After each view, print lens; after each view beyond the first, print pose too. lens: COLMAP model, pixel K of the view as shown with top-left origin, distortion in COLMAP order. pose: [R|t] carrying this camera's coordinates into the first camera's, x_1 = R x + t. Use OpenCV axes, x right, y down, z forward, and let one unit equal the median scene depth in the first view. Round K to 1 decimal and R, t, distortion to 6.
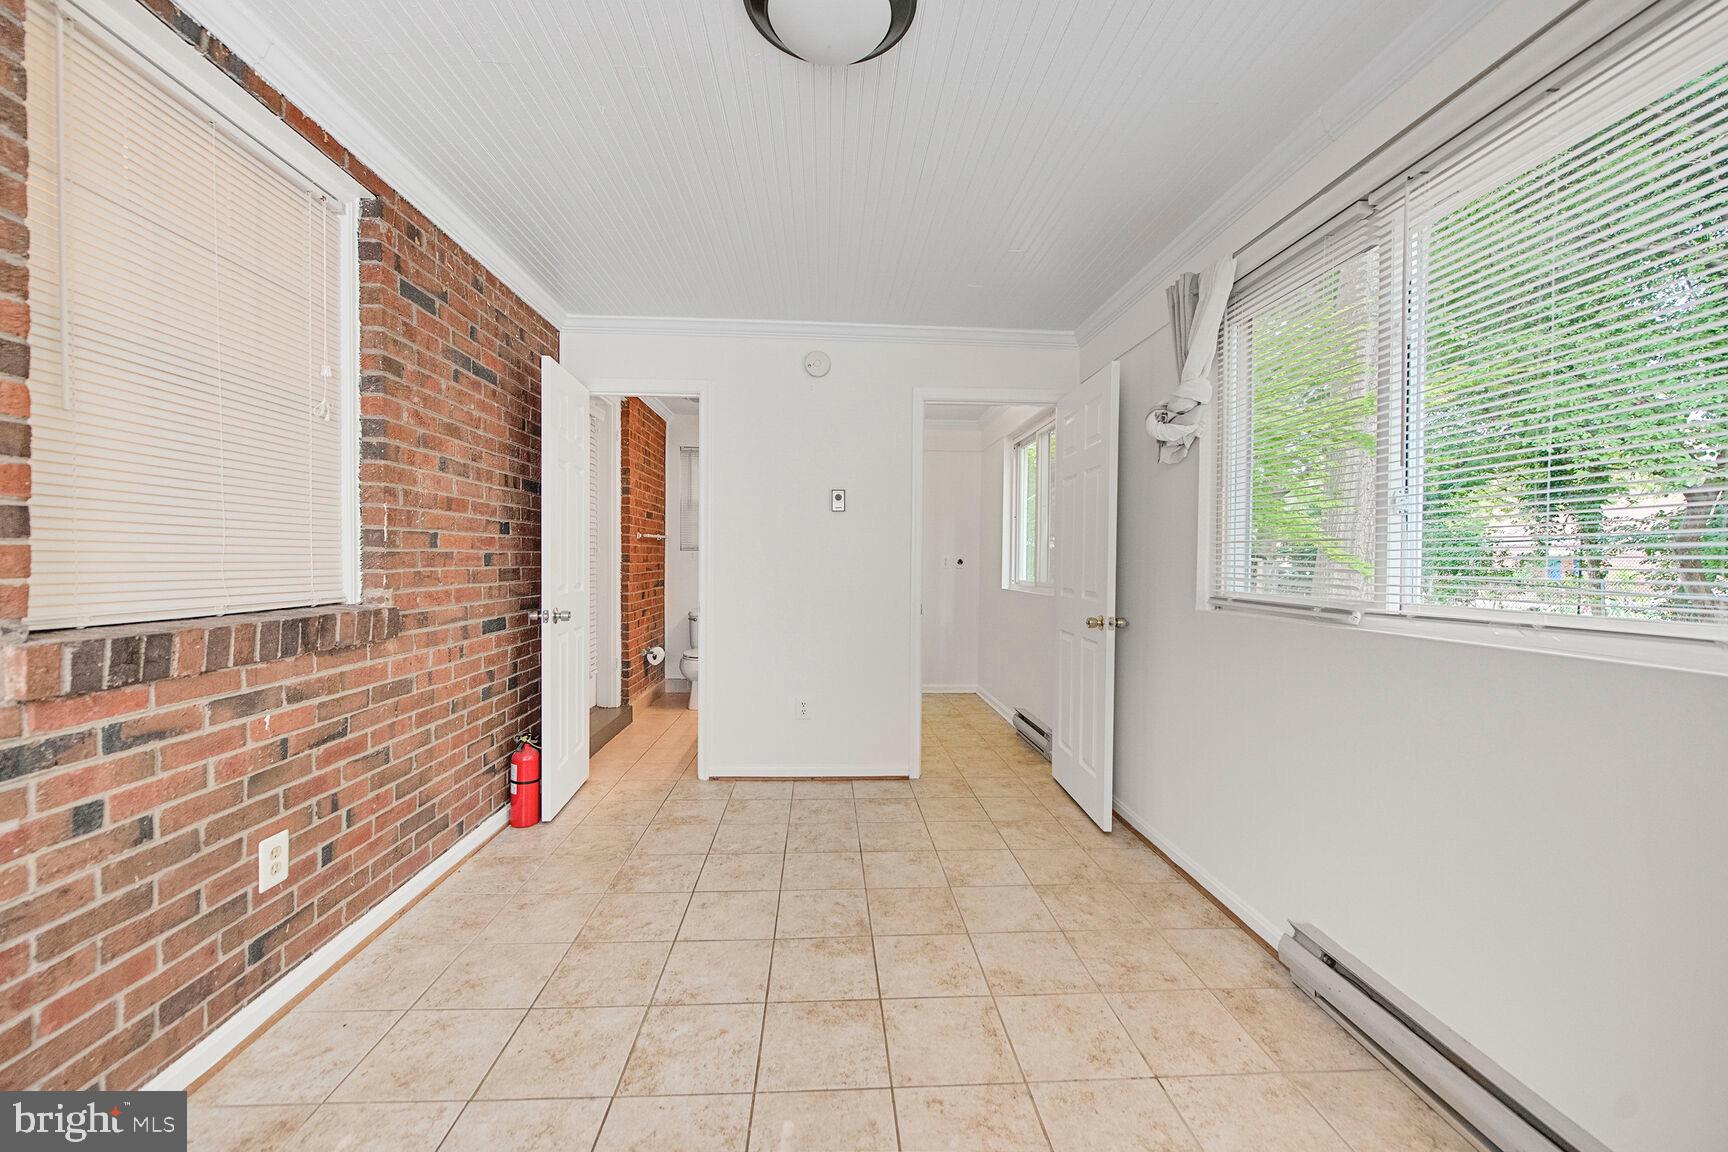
lens RADIAL K [[708.7, 0, 846.0], [0, 708.7, 580.7], [0, 0, 1]] dist [-0.009219, 0.000296]
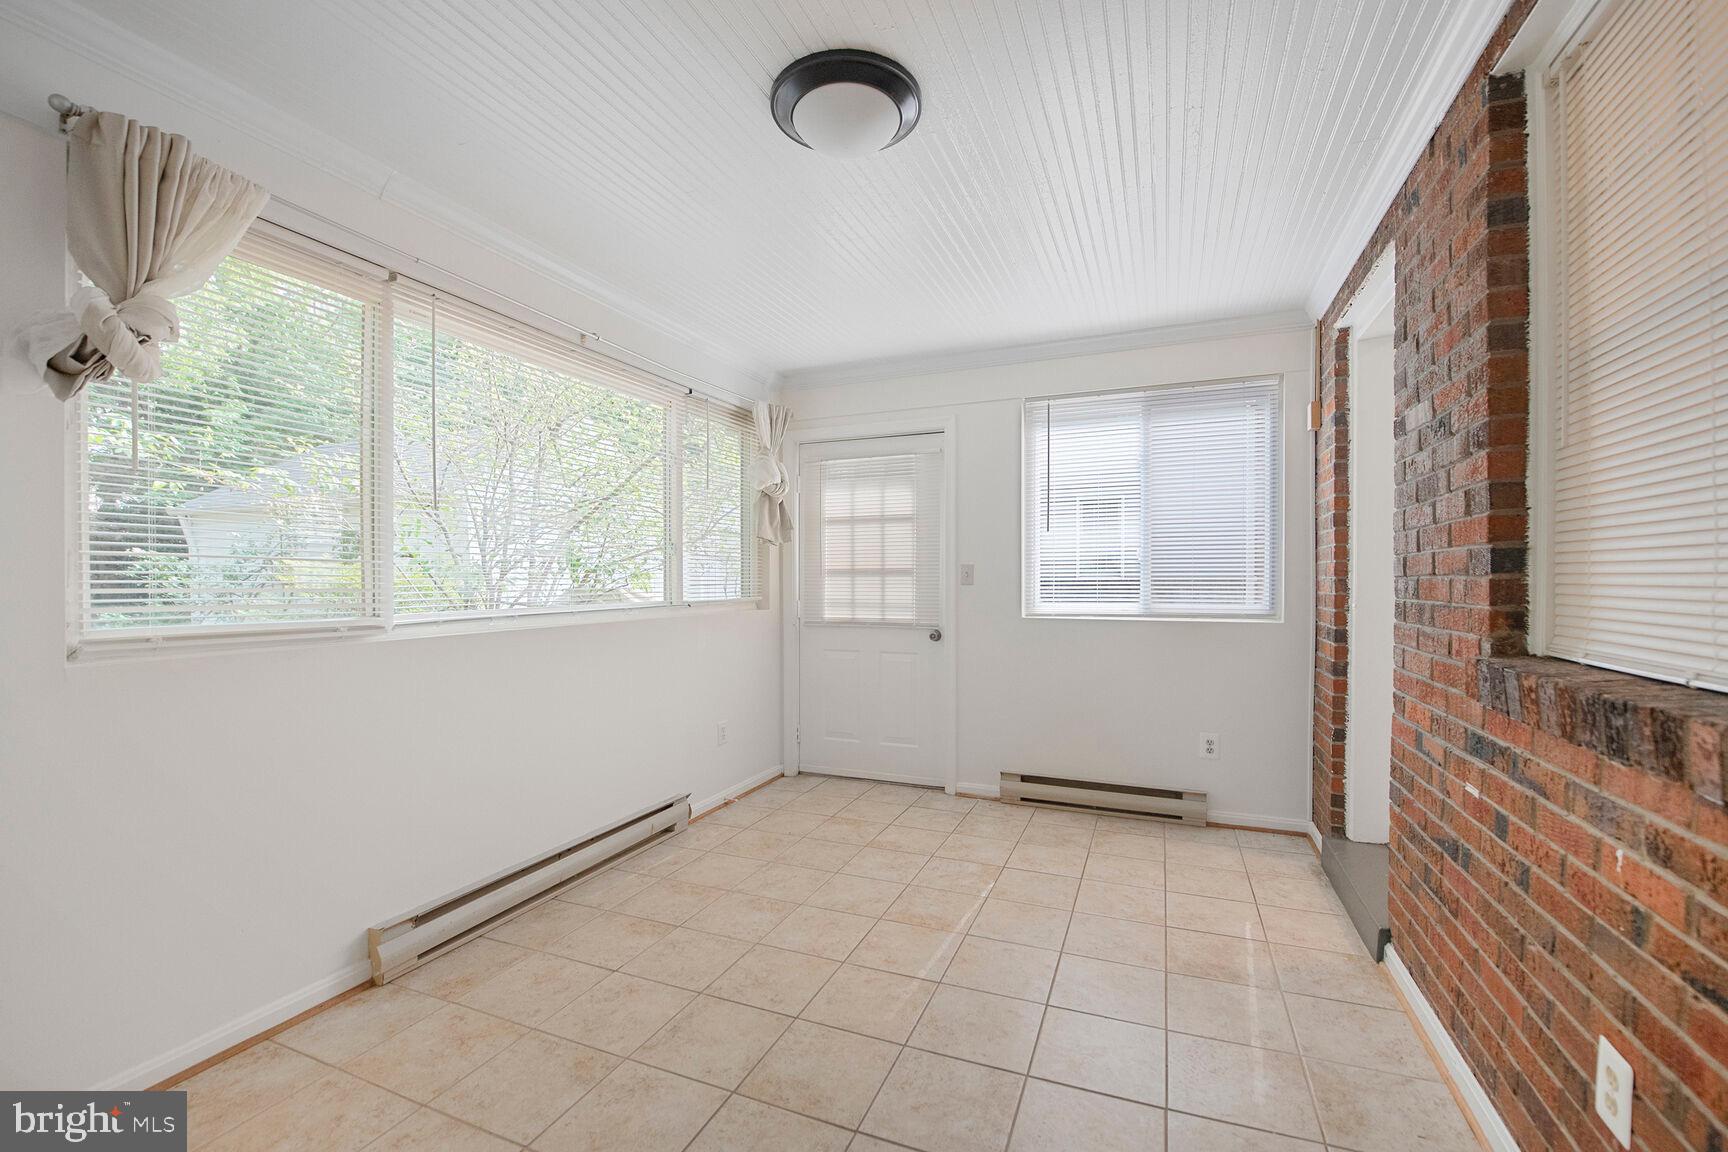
lens RADIAL K [[708.7, 0, 849.0], [0, 708.7, 575.5], [0, 0, 1]] dist [-0.009219, 0.000296]
pose [[-0.905259, -0.003293, 0.424847, -0.494573], [0.005632, 0.999789, 0.019749, -0.059340], [-0.424823, 0.020270, -0.905050, 1.905928]]
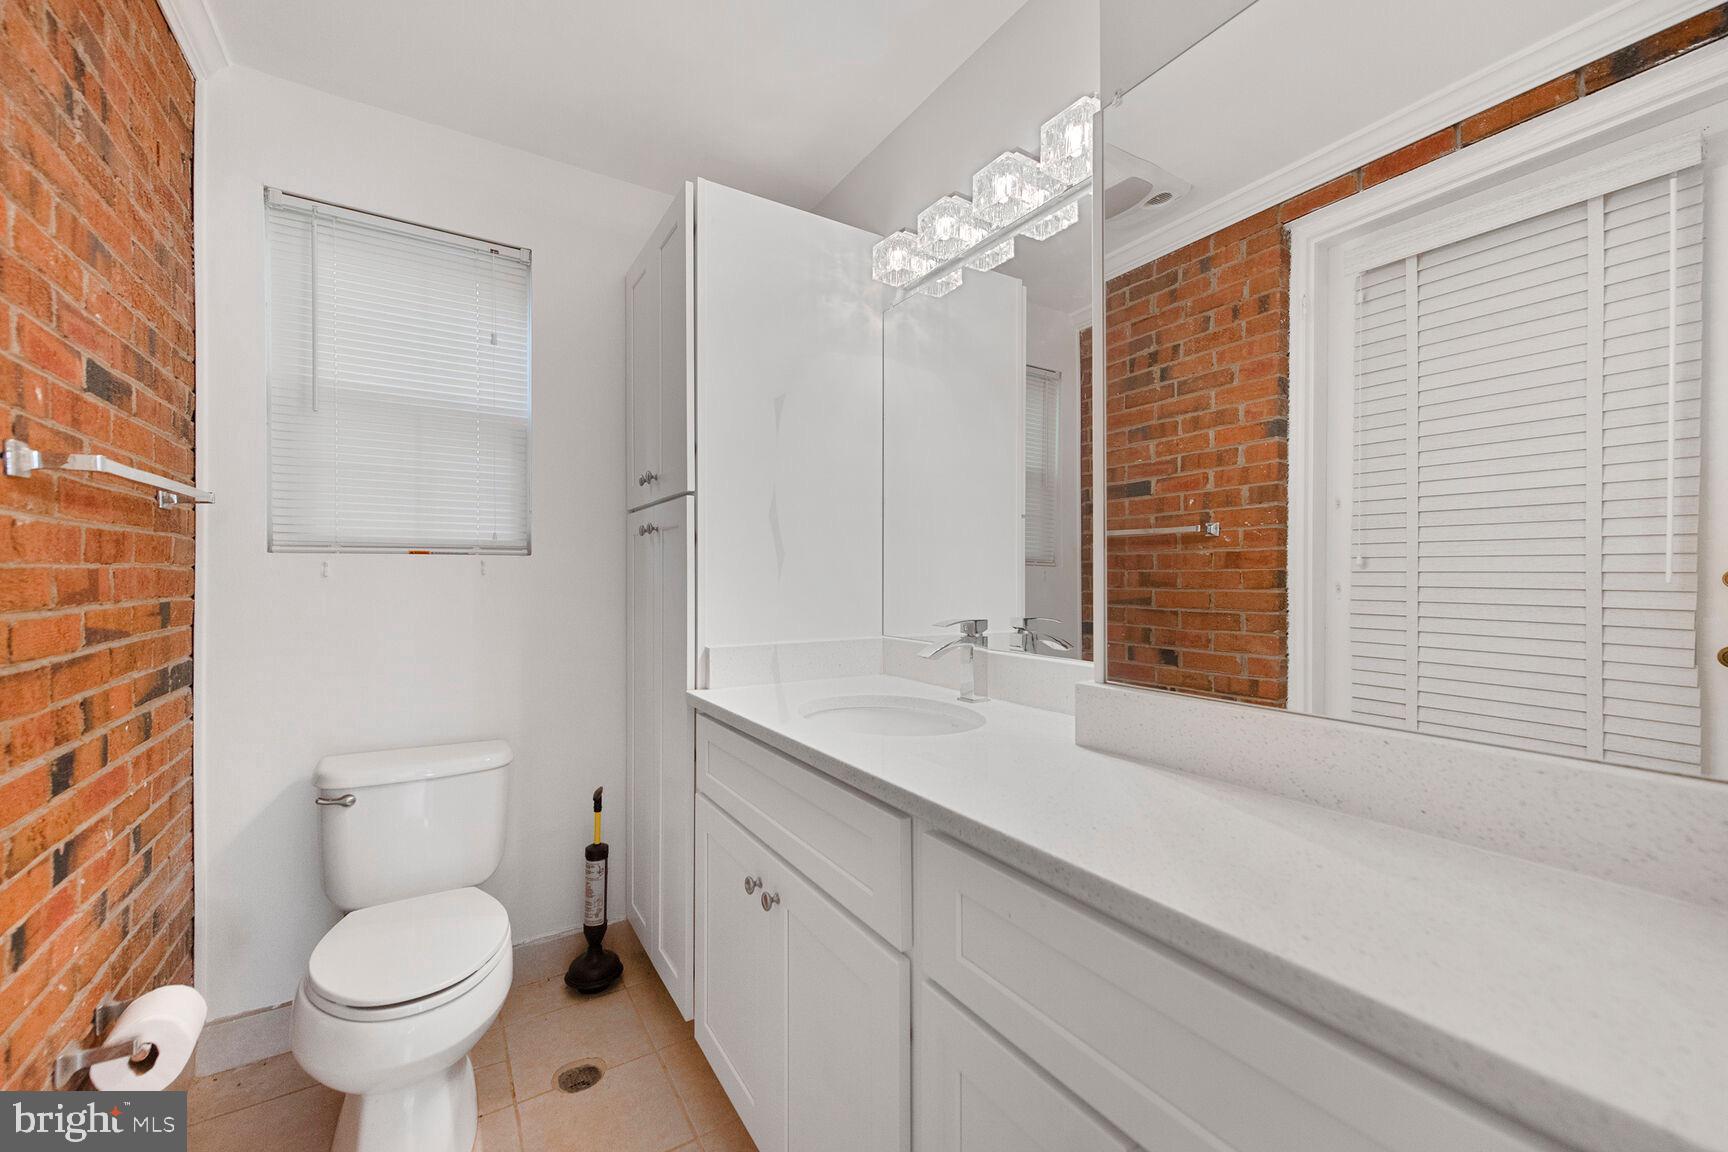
lens RADIAL K [[708.7, 0, 864.4], [0, 708.7, 576.7], [0, 0, 1]] dist [-0.009219, 0.000296]
pose [[0.864914, -0.005690, 0.501888, -0.175064], [0.014172, 0.999814, -0.013088, -0.026176], [-0.501720, 0.018433, 0.864834, 0.661864]]
